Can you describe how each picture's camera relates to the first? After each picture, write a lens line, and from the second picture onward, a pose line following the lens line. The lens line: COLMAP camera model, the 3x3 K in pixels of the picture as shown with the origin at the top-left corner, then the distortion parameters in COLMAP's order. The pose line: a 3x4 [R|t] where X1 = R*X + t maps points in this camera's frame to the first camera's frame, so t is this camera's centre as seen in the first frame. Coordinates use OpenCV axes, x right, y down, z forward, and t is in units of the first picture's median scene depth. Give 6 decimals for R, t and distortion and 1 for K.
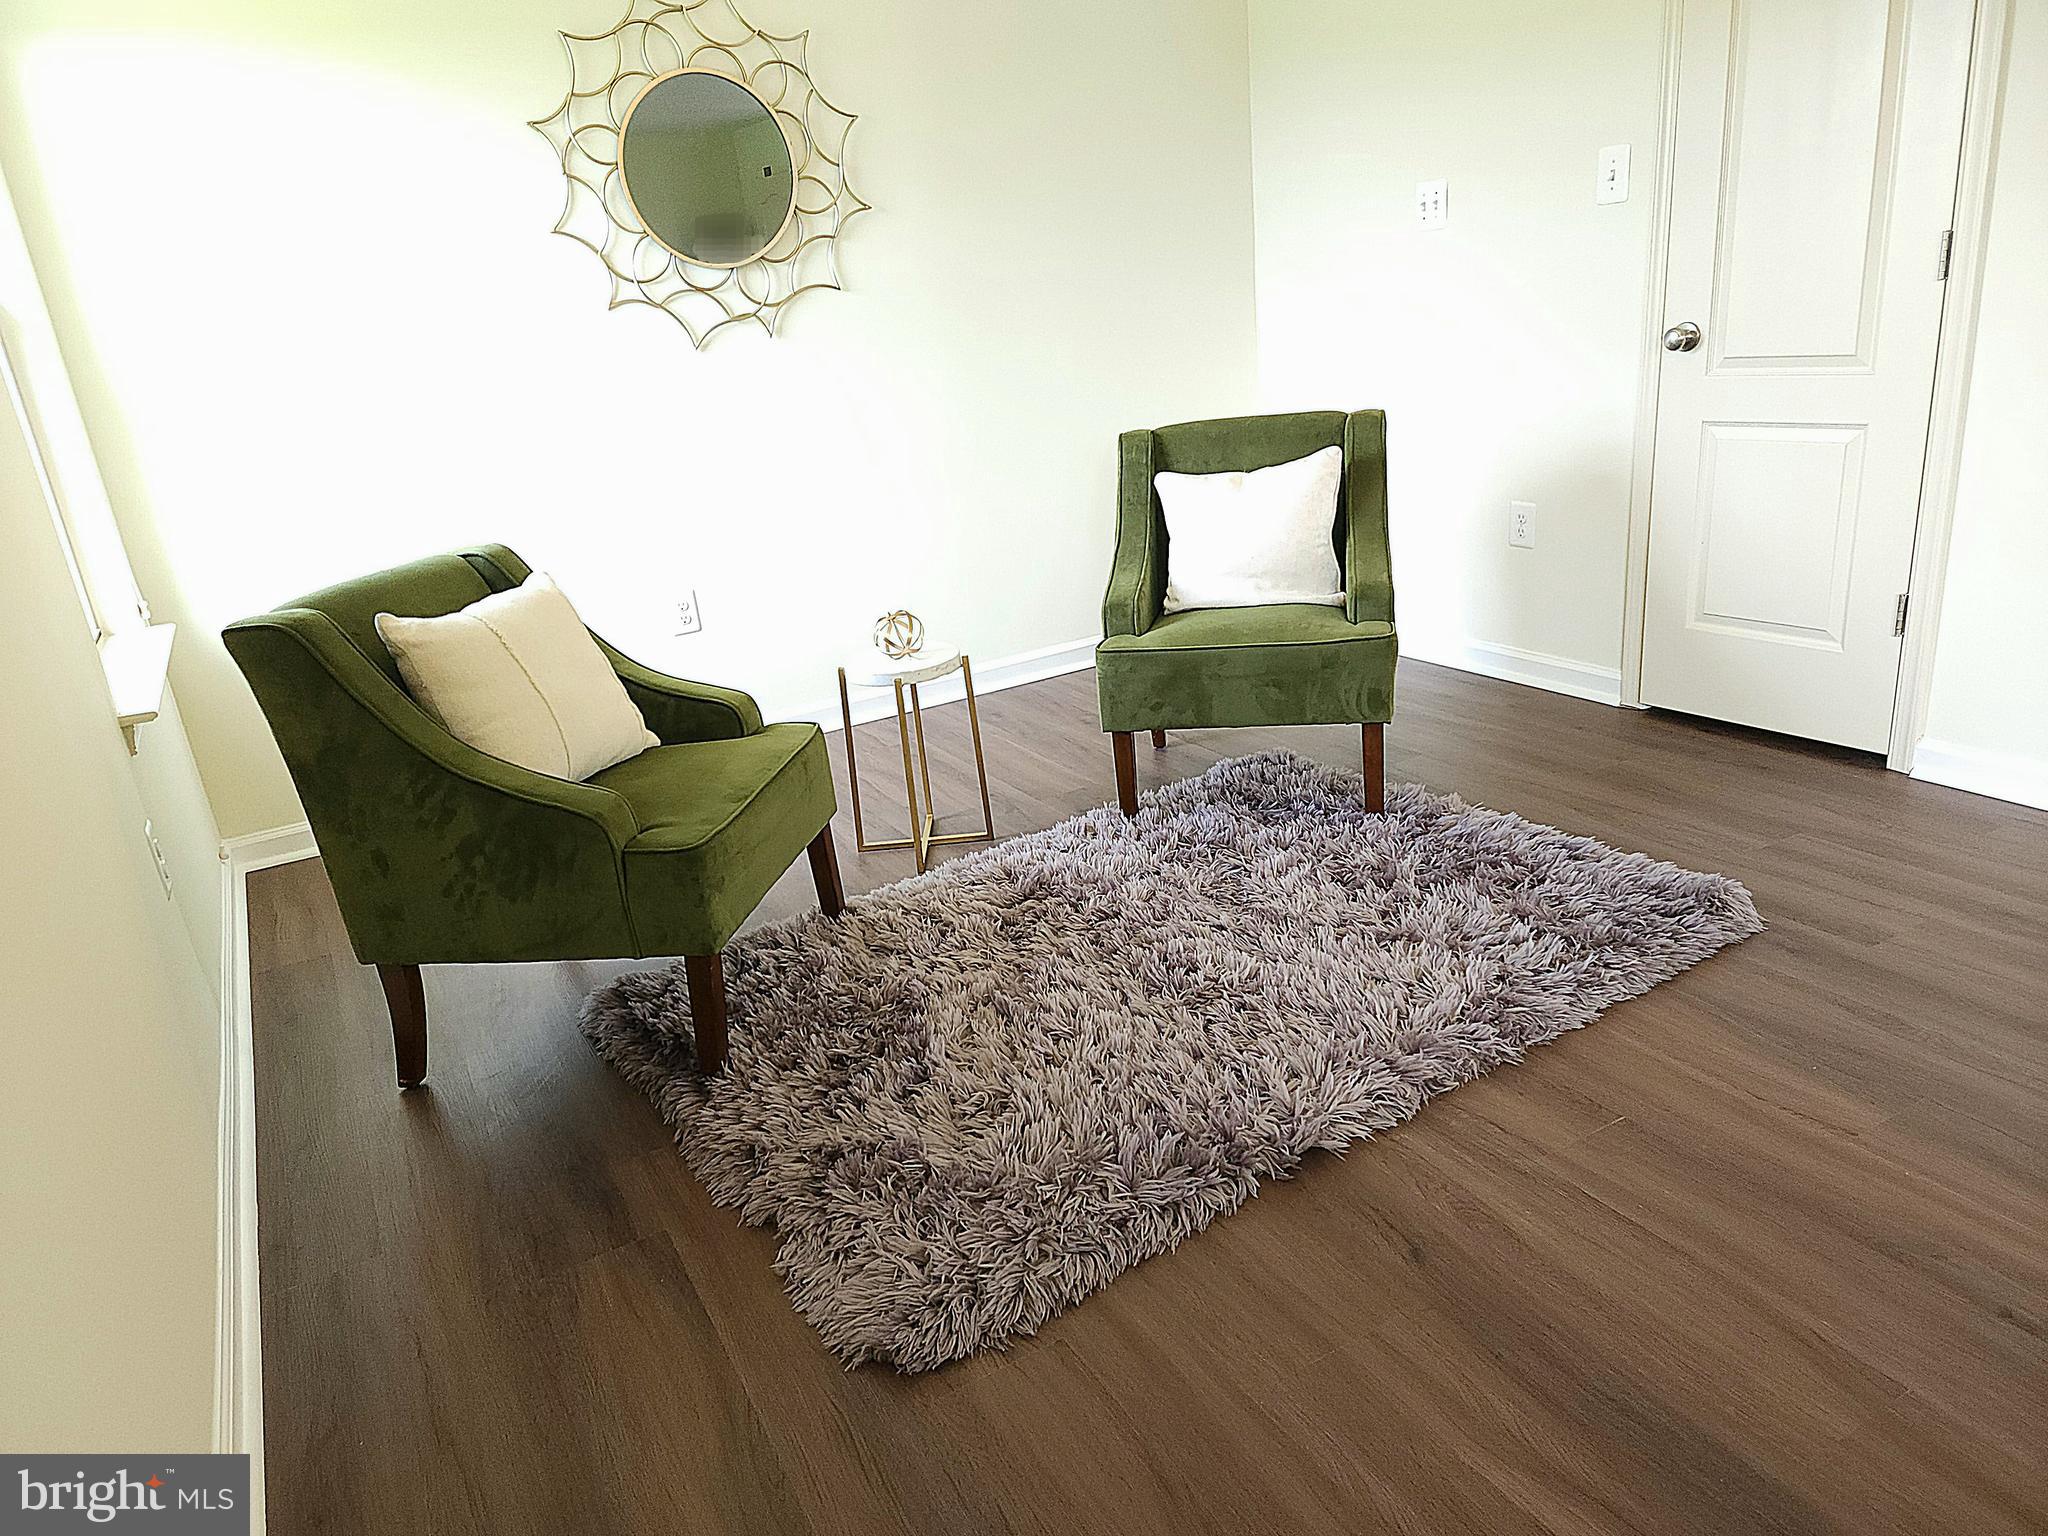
lens RADIAL K [[1356.8, 0, 1007.2], [0, 1356.8, 776.4], [0, 0, 1]] dist [0.073433, -0.064681]
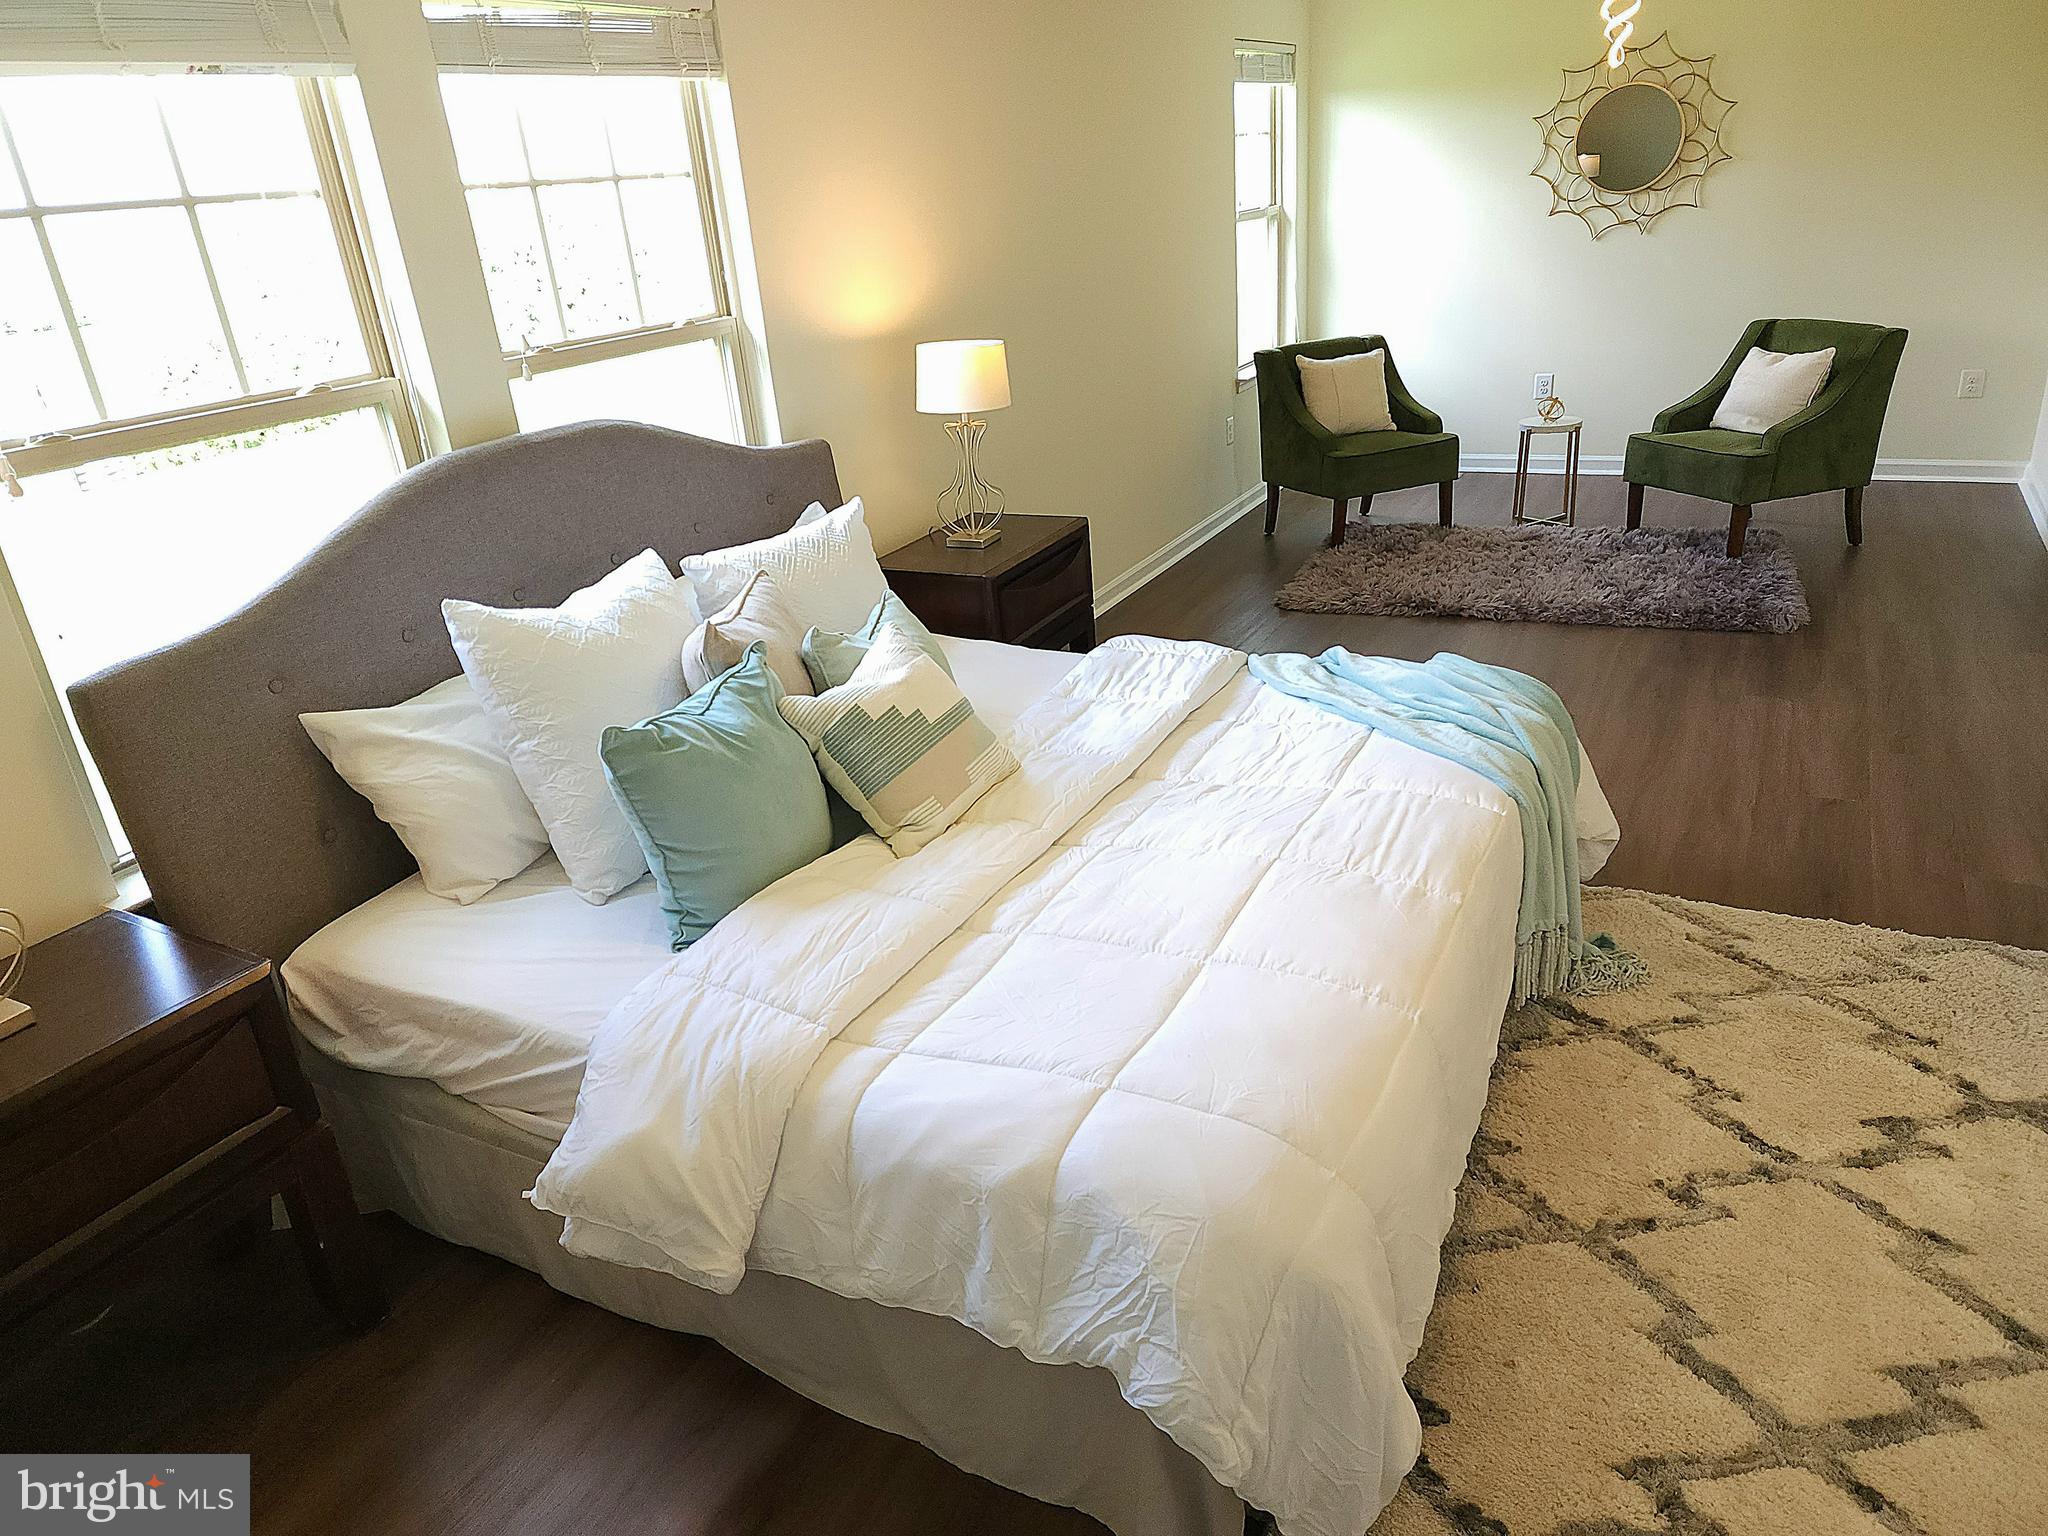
lens RADIAL K [[1356.8, 0, 1016.9], [0, 1356.8, 760.8], [0, 0, 1]] dist [0.073433, -0.064681]
pose [[0.545089, 0.380674, -0.746971, 1.008888], [-0.259320, 0.923834, 0.281574, 0.007105], [0.797265, 0.040222, 0.602288, -0.691034]]
